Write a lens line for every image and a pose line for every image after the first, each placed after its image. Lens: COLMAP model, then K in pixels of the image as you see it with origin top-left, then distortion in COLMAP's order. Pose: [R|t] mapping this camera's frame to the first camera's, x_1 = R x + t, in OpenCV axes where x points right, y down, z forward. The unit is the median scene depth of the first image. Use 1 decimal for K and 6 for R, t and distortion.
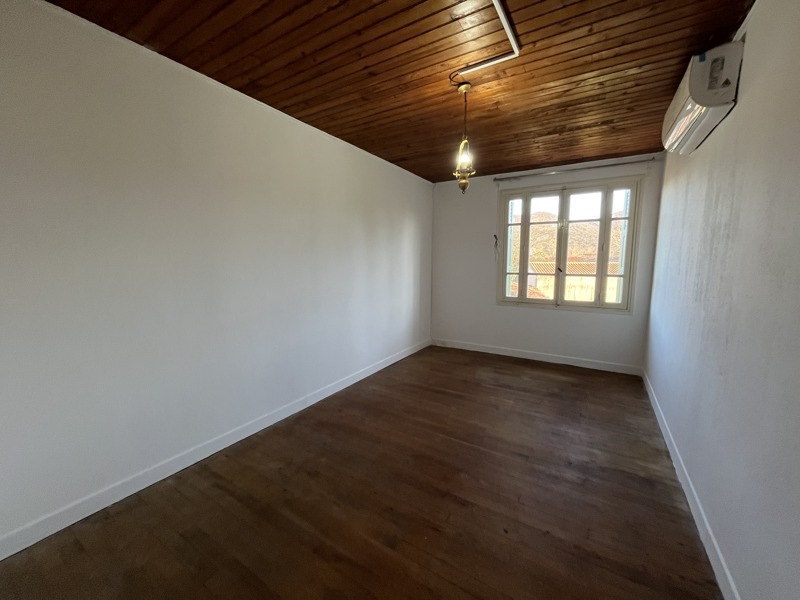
lens RADIAL K [[321.2, 0, 400.0], [0, 321.2, 302.0], [0, 0, 1]] dist [-0.001911, -0.000552]
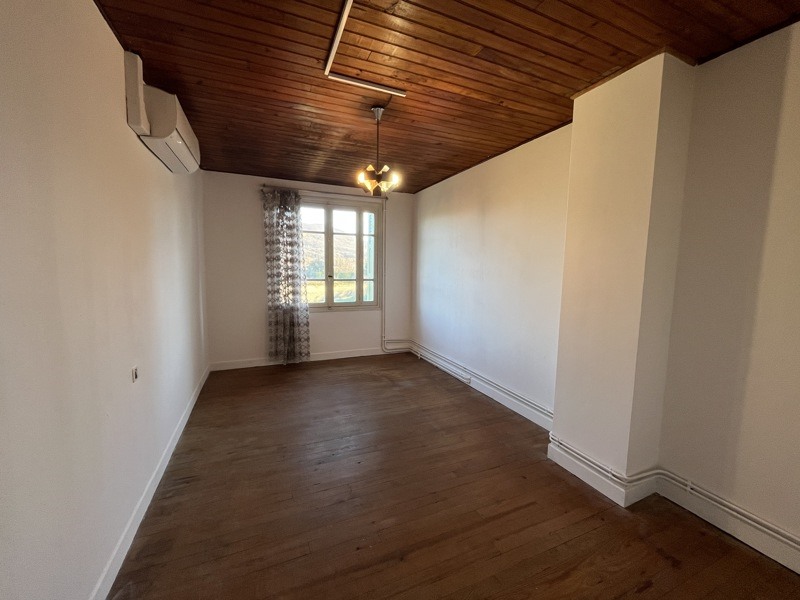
lens RADIAL K [[321.2, 0, 400.0], [0, 321.2, 302.0], [0, 0, 1]] dist [-0.001911, -0.000552]
pose [[0.579977, -0.078843, 0.810809, -0.287492], [0.092647, 0.995232, 0.030505, -0.021474], [-0.809348, 0.057427, 0.584516, 0.163698]]
